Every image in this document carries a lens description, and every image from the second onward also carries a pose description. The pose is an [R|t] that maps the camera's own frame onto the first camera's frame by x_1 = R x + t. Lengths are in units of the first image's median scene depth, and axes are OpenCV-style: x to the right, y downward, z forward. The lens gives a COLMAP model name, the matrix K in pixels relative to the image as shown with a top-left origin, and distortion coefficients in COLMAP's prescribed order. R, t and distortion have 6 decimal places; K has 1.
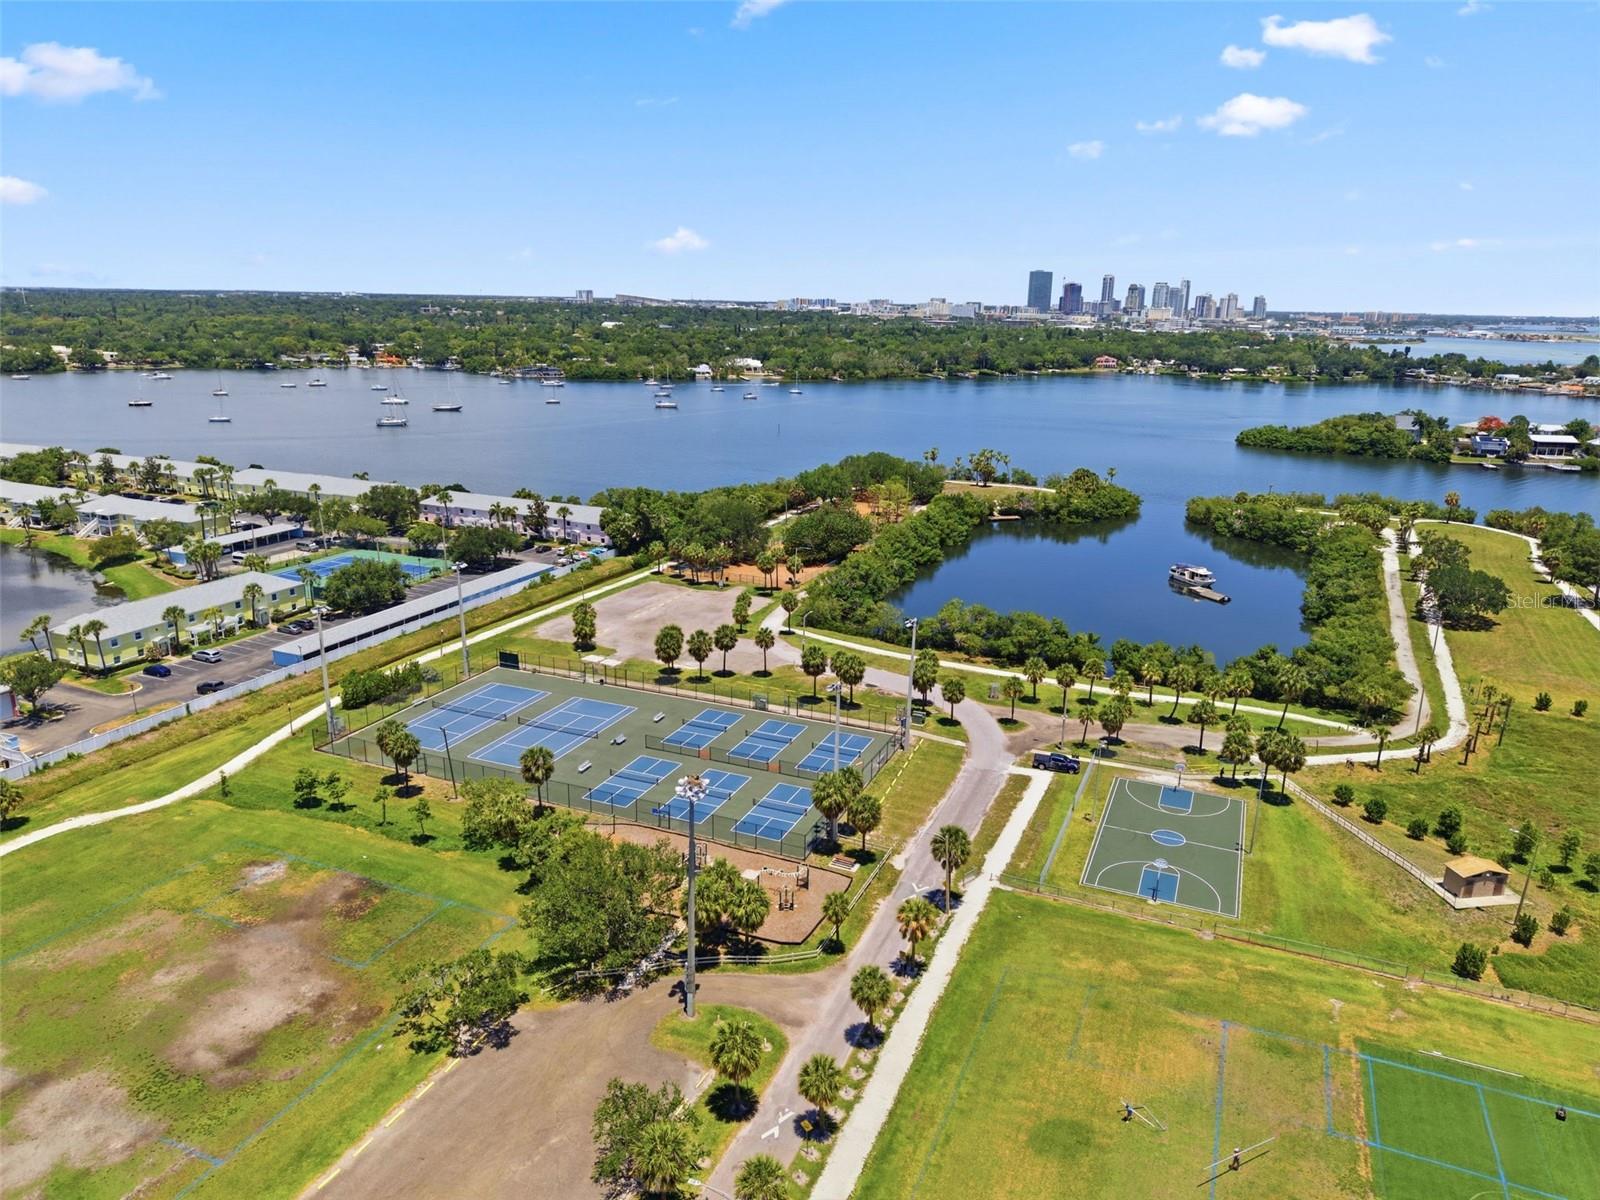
lens RADIAL K [[1075.8, 0, 844.5], [0, 1075.8, 641.2], [0, 0, 1]] dist [0.028984, -0.040531]
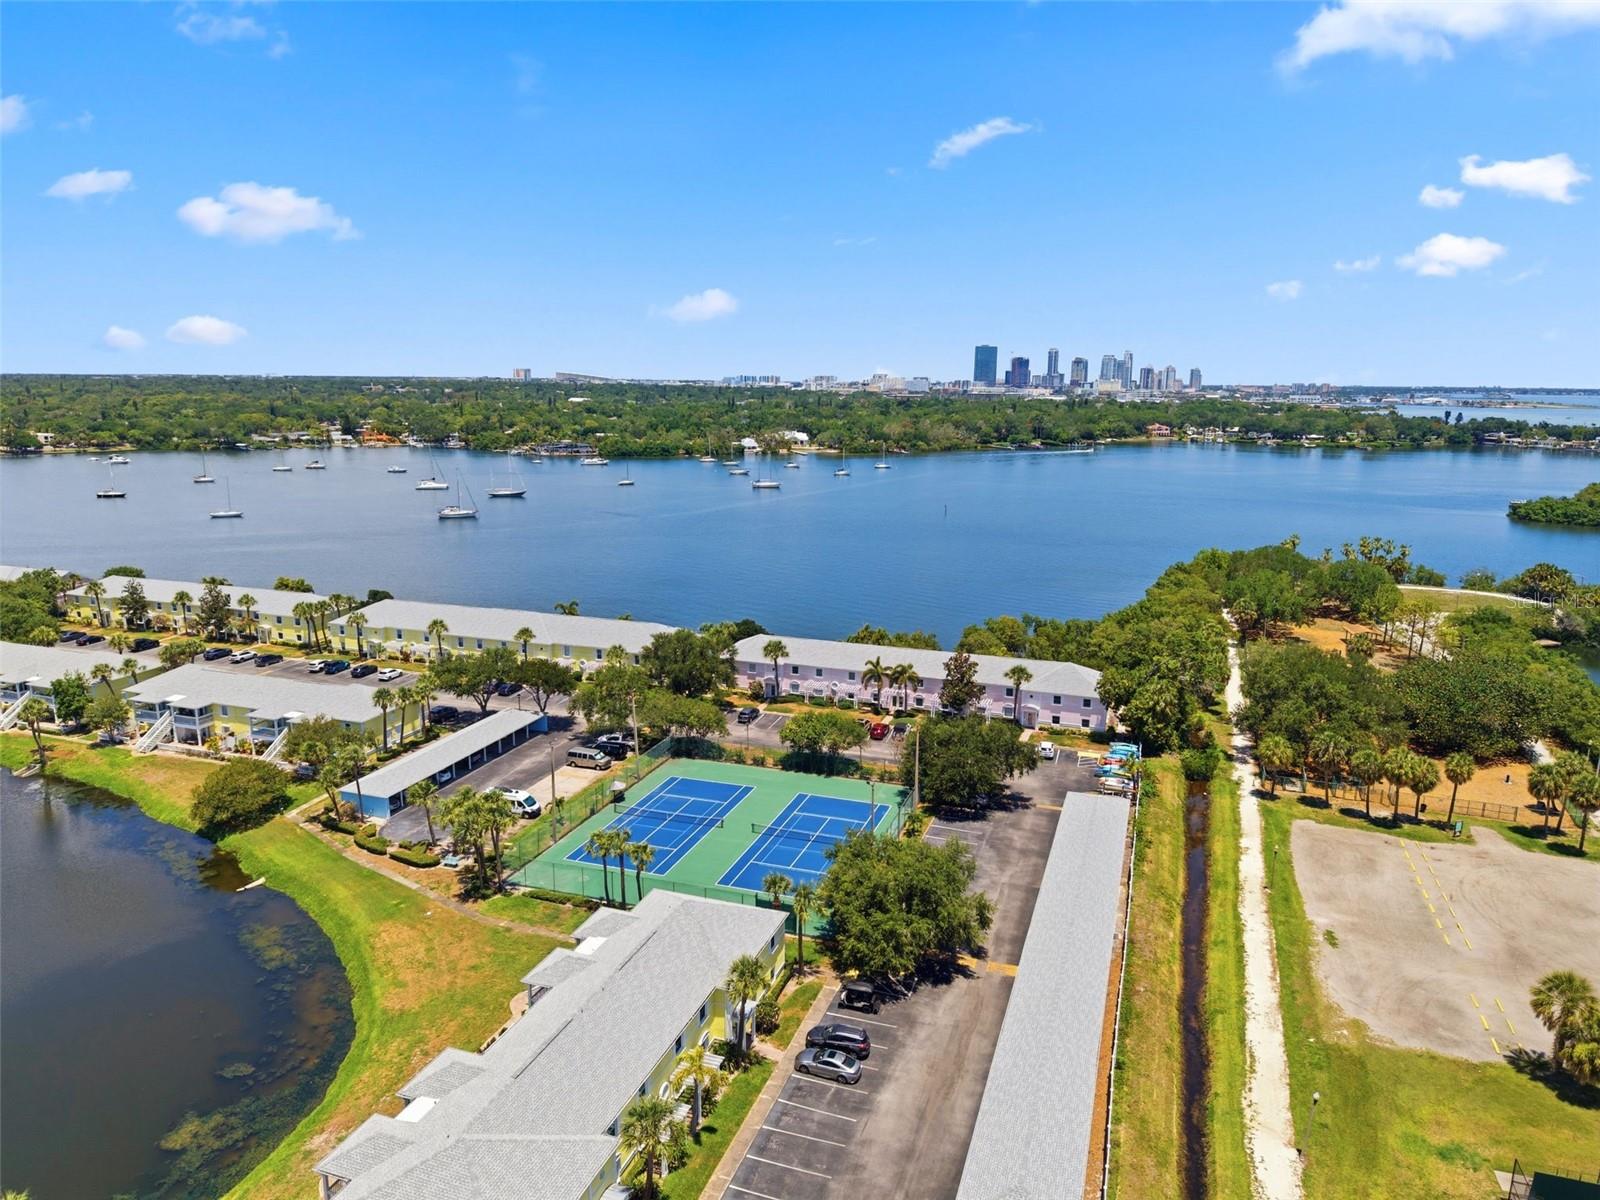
lens RADIAL K [[1057.7, 0, 822.8], [0, 1057.7, 600.5], [0, 0, 1]] dist [0.041557, -0.058672]
pose [[0.997191, -0.024483, 0.070784, -0.139153], [0.031520, 0.994480, -0.100076, -0.036647], [-0.067943, 0.102027, 0.992459, 0.152729]]
